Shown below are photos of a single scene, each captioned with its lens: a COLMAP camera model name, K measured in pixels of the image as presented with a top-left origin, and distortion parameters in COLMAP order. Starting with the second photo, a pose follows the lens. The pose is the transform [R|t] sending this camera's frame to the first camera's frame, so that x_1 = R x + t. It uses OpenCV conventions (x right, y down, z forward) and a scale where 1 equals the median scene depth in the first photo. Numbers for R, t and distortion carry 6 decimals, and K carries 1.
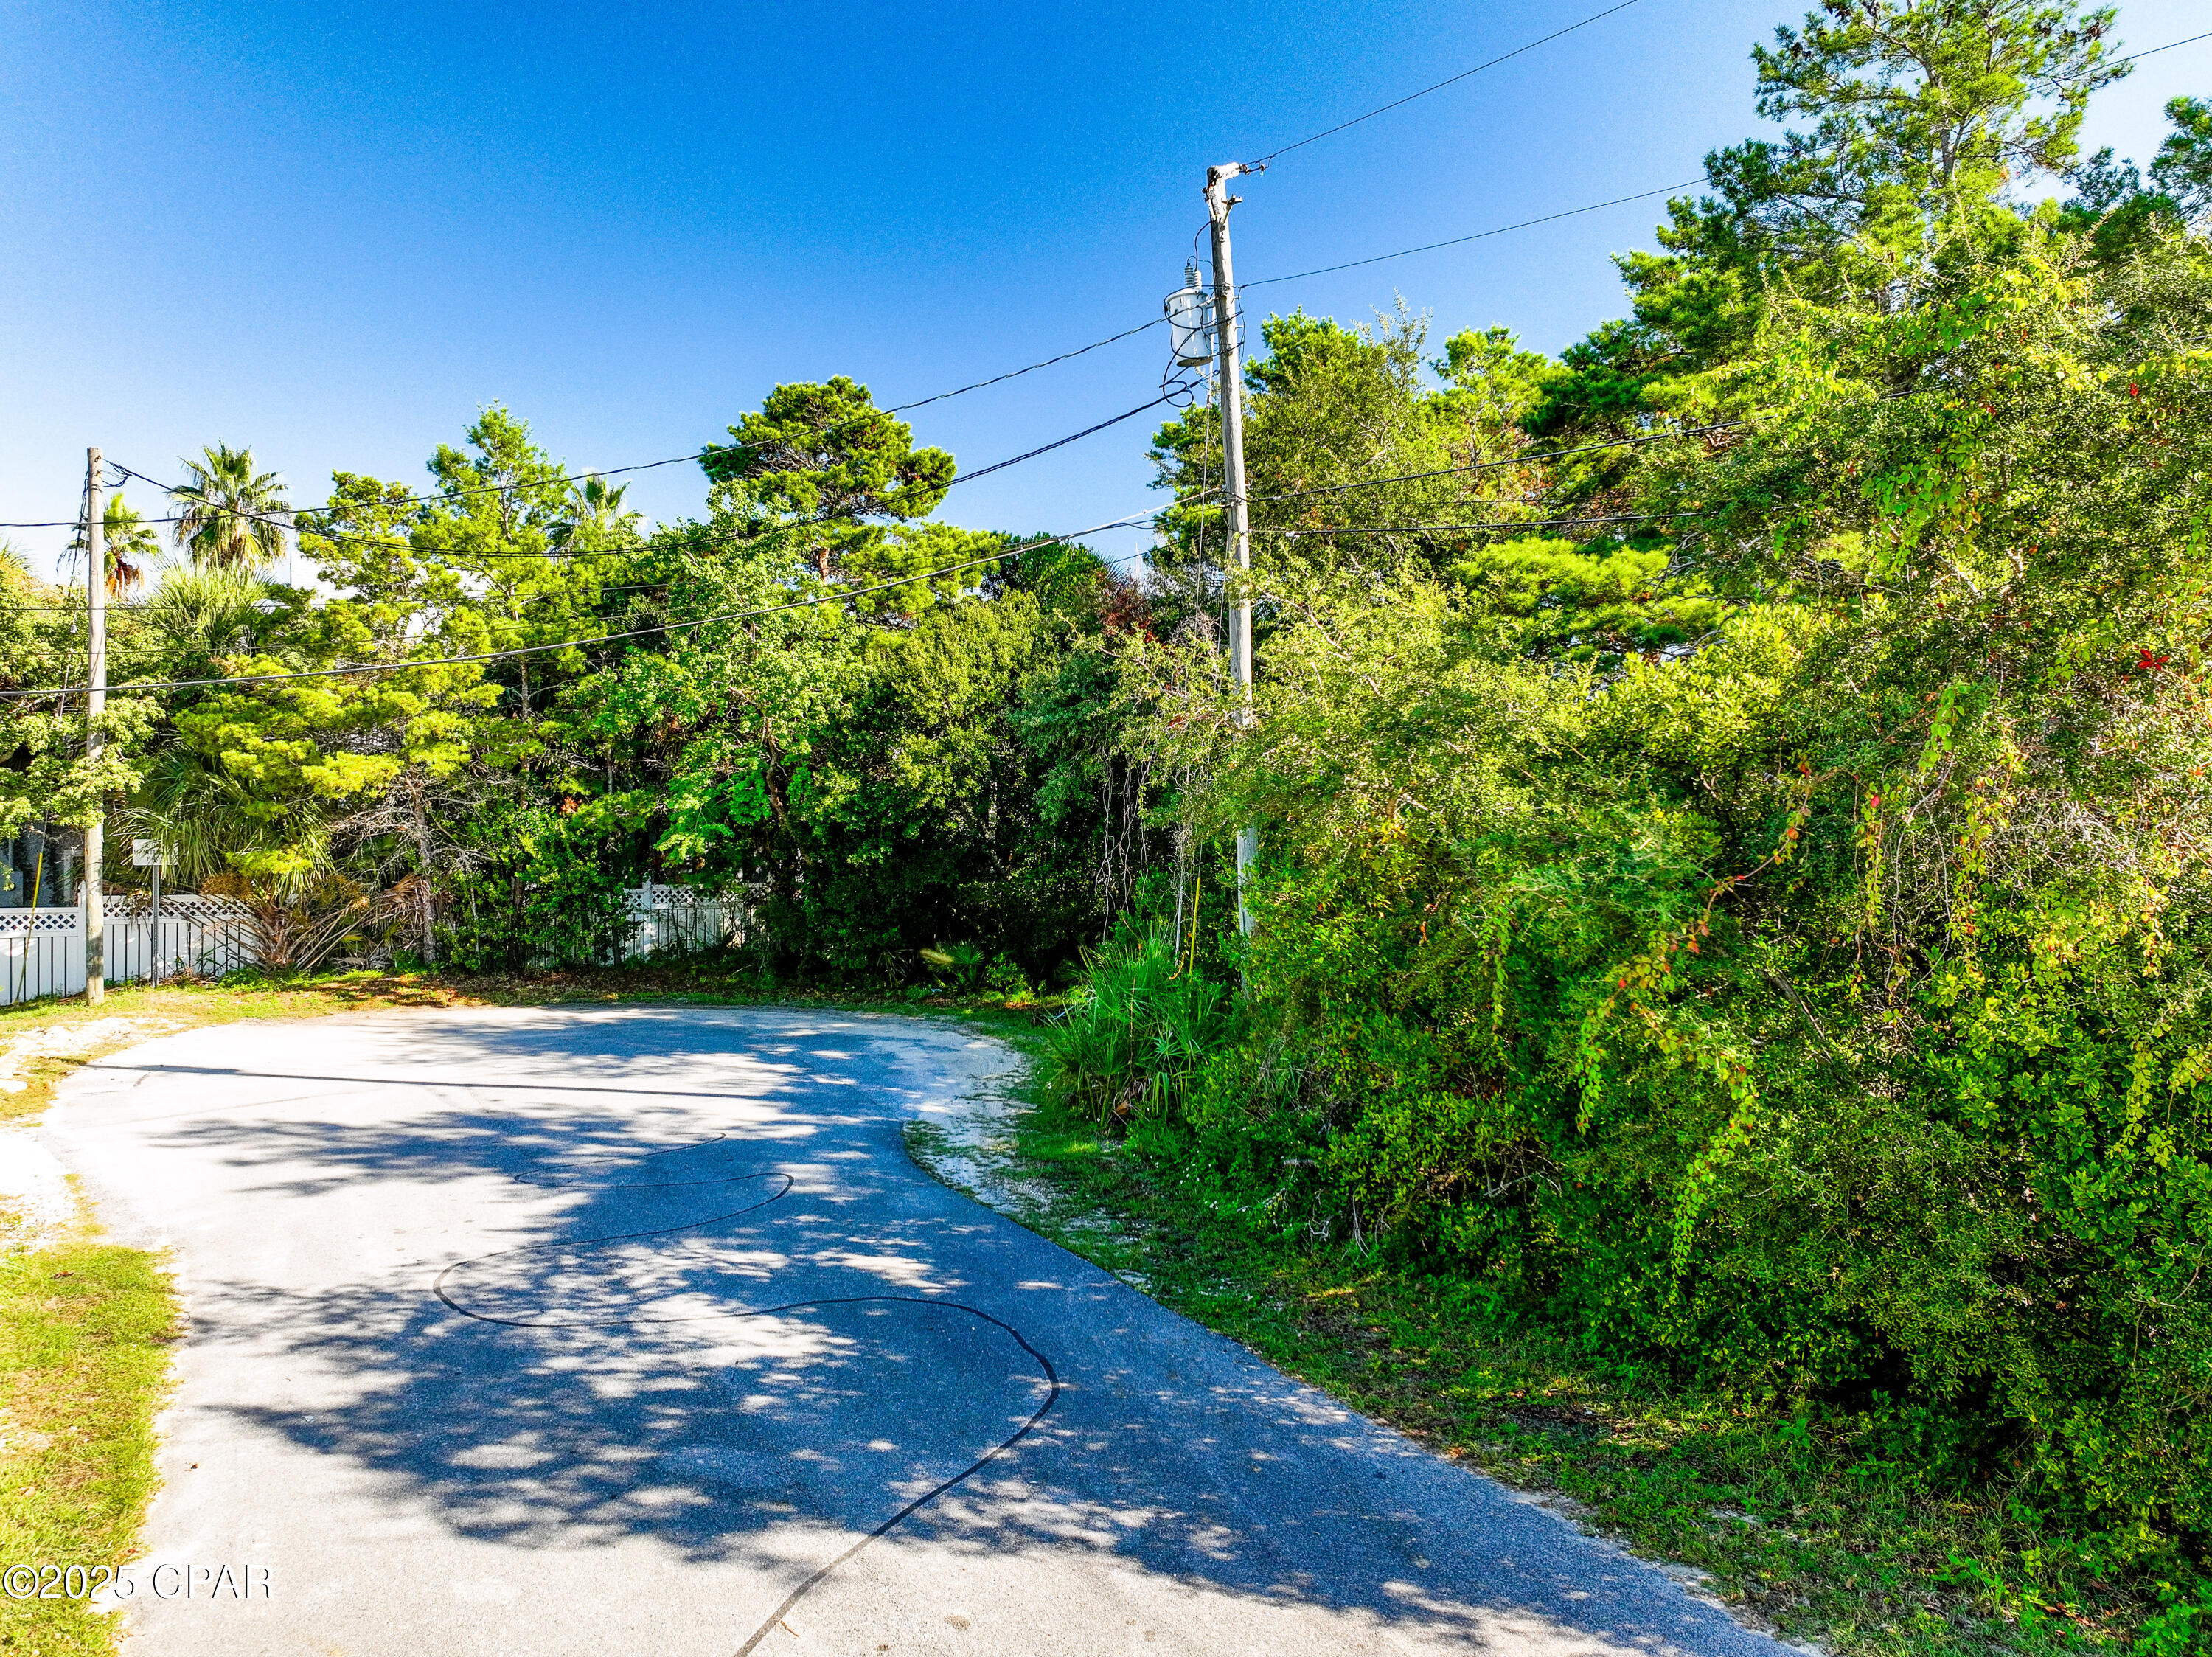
lens RADIAL K [[1554.7, 0, 1103.3], [0, 1554.7, 823.2], [0, 0, 1]] dist [-0.026621, 0.023309]
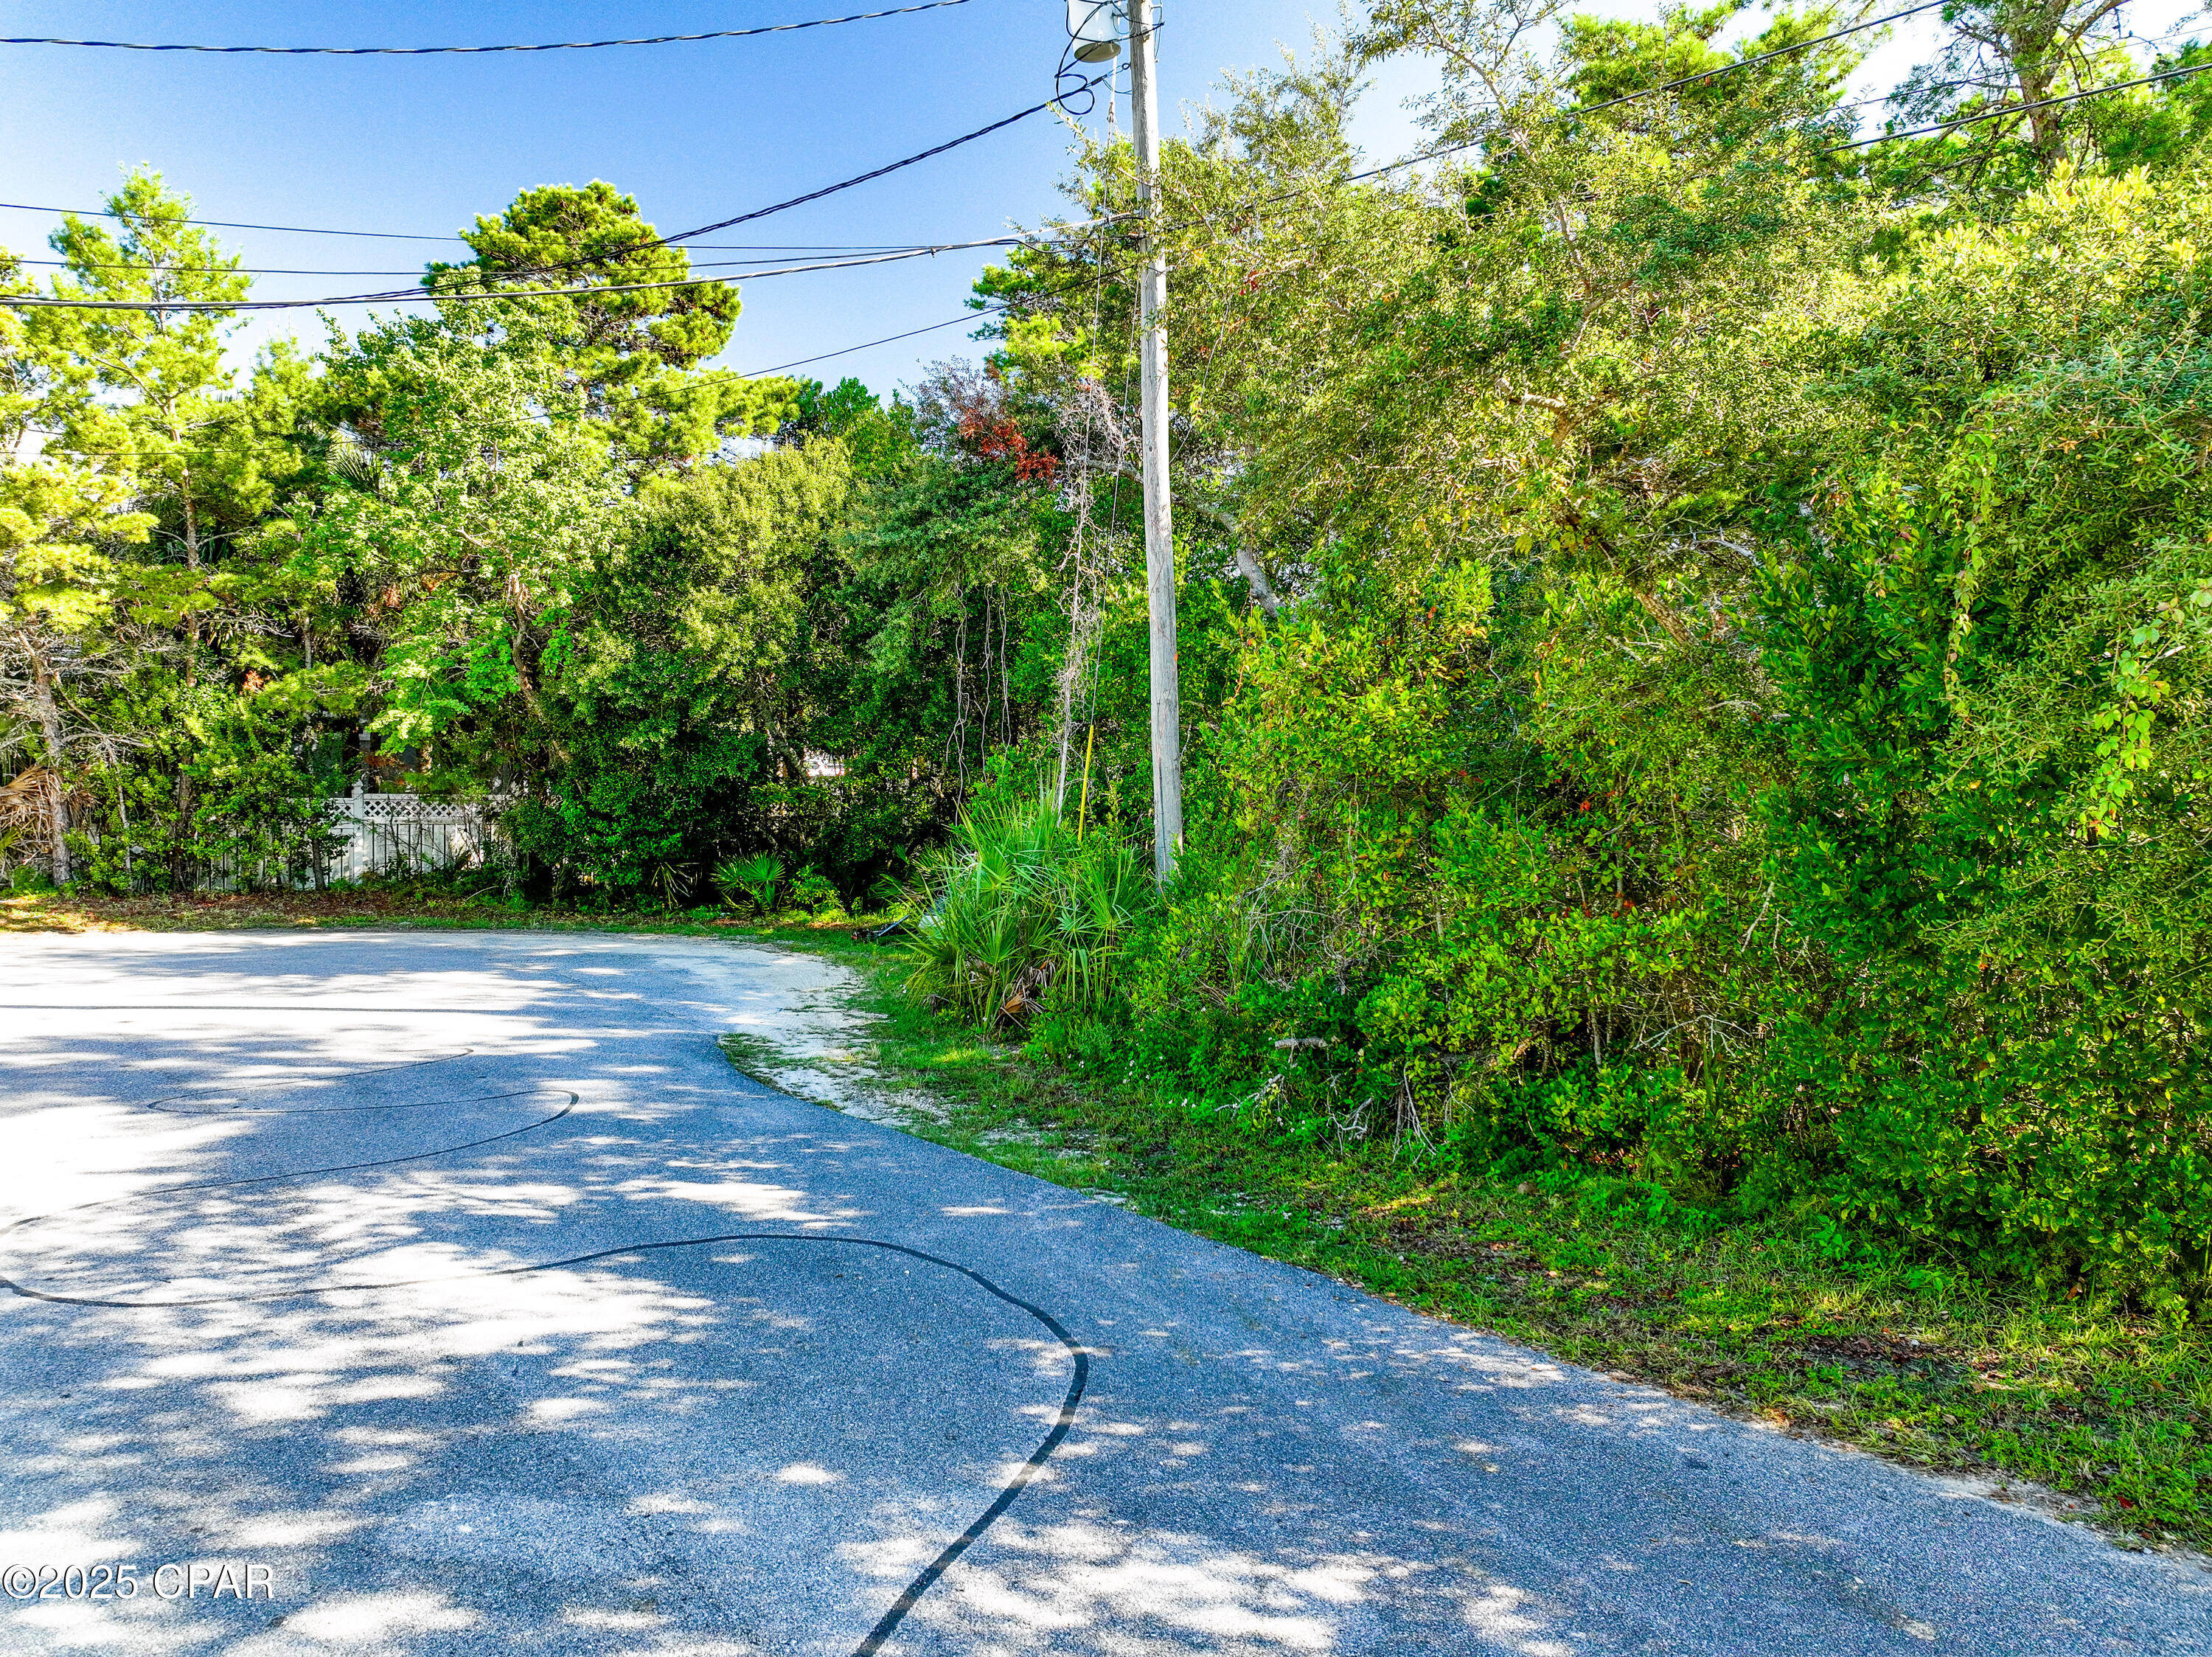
lens RADIAL K [[1554.7, 0, 1110.7], [0, 1554.7, 832.4], [0, 0, 1]] dist [-0.026621, 0.023309]
pose [[0.986529, -0.003659, 0.163548, -0.062382], [0.001704, 0.999925, 0.012091, 0.085321], [-0.163580, -0.011650, 0.986461, 0.225329]]
